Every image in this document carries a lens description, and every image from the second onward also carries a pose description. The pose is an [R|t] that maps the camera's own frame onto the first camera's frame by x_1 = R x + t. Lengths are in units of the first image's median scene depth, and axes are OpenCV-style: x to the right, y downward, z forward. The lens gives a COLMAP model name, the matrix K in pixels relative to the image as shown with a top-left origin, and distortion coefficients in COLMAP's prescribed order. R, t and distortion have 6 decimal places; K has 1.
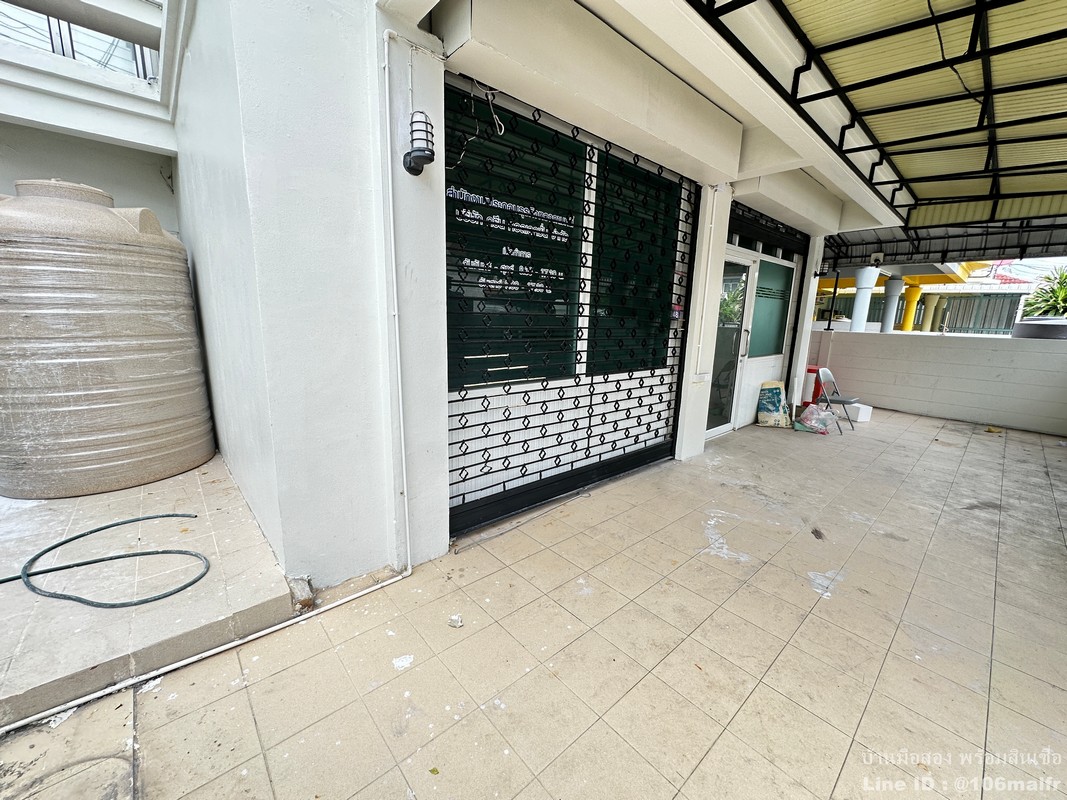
lens RADIAL K [[427.7, 0, 533.5], [0, 427.7, 400.0], [0, 0, 1]] dist [-0.000908, 0.000725]
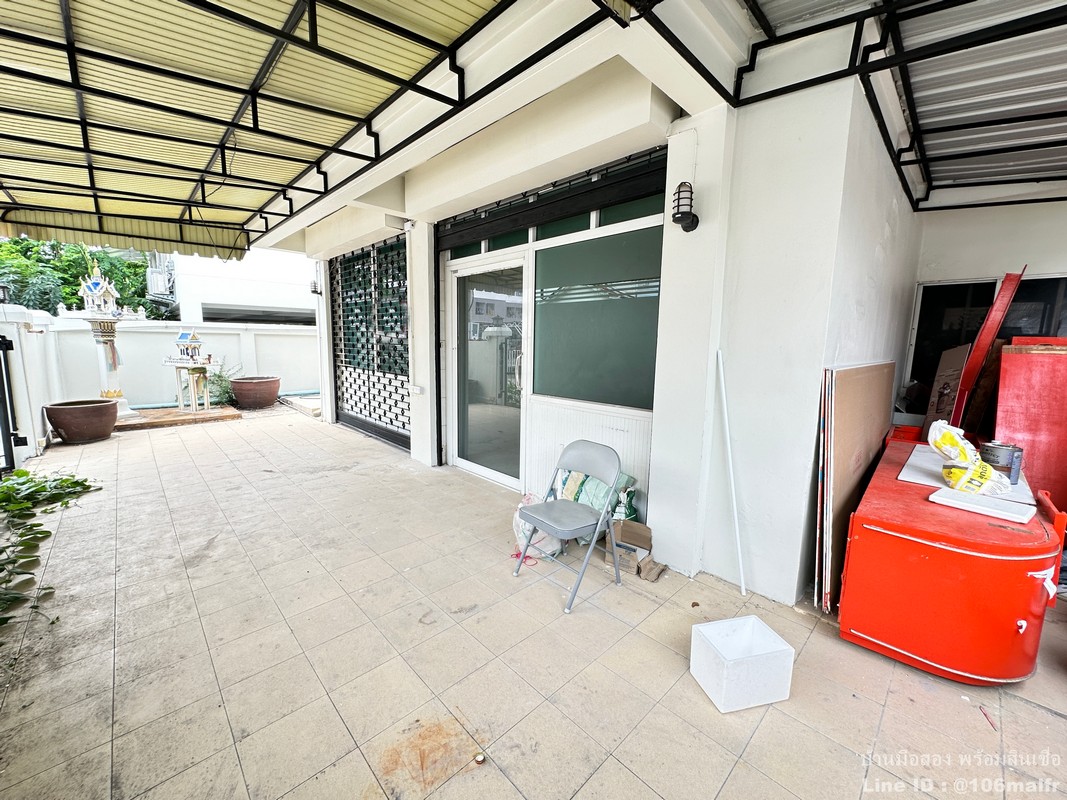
lens RADIAL K [[427.7, 0, 533.5], [0, 427.7, 400.0], [0, 0, 1]] dist [-0.000908, 0.000725]
pose [[0.028234, 0.107431, -0.993812, 1.749667], [-0.213454, 0.971924, 0.099001, -0.232788], [0.976545, 0.209338, 0.050373, 1.436841]]
